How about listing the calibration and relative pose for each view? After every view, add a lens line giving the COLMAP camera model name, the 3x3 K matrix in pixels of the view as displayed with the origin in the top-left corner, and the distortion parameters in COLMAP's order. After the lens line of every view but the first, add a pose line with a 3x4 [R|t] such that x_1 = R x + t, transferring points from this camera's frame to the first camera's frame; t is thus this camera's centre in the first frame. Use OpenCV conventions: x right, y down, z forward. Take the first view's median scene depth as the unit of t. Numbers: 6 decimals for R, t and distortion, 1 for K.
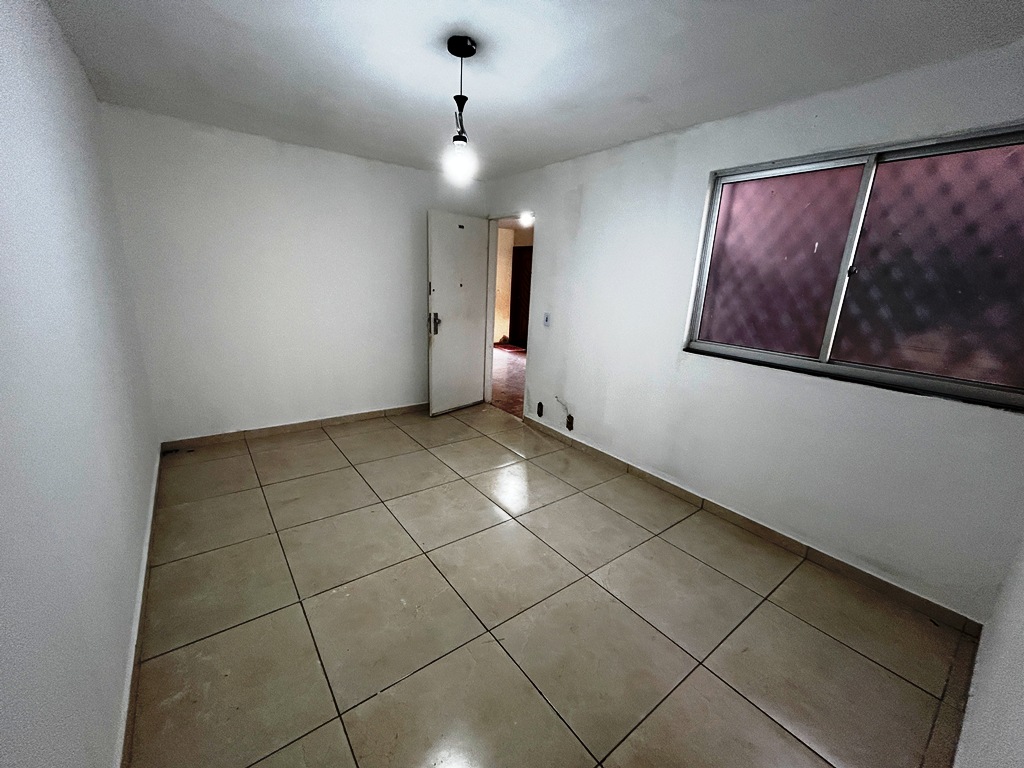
lens RADIAL K [[412.2, 0, 509.2], [0, 412.2, 383.5], [0, 0, 1]] dist [-0.001770, -0.000087]
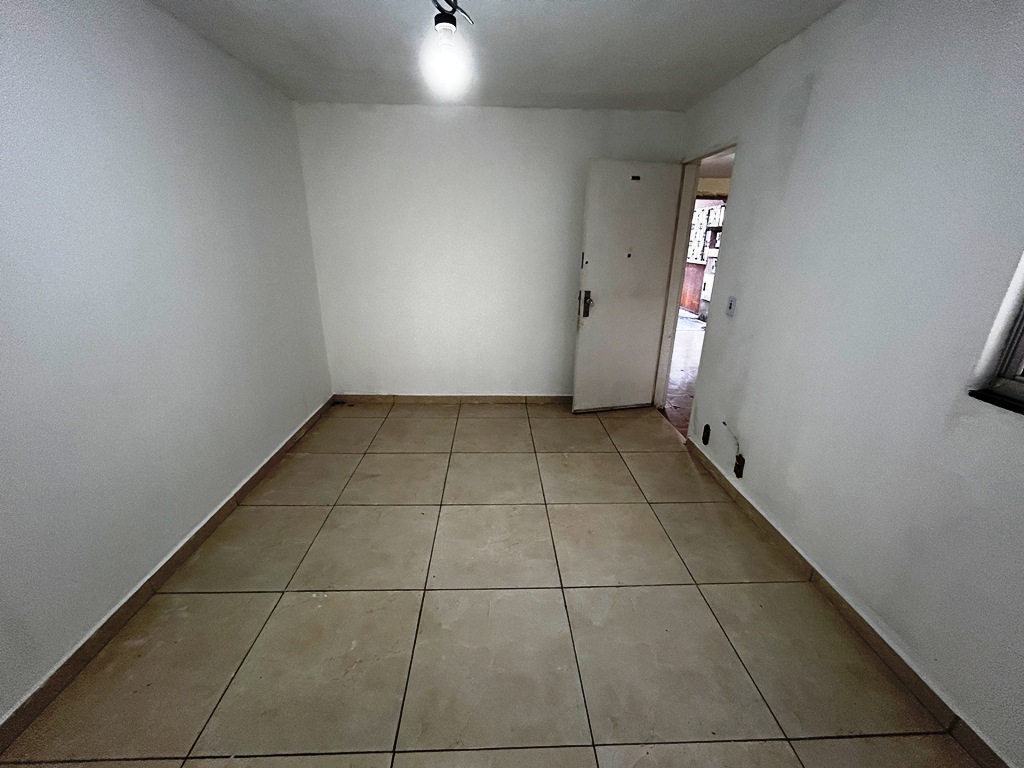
lens RADIAL K [[412.2, 0, 509.2], [0, 412.2, 383.5], [0, 0, 1]] dist [-0.001770, -0.000087]
pose [[0.816592, 0.155426, -0.555896, 0.182274], [-0.120054, 0.987737, 0.099811, -0.053679], [0.564592, -0.014767, 0.825238, 0.240684]]
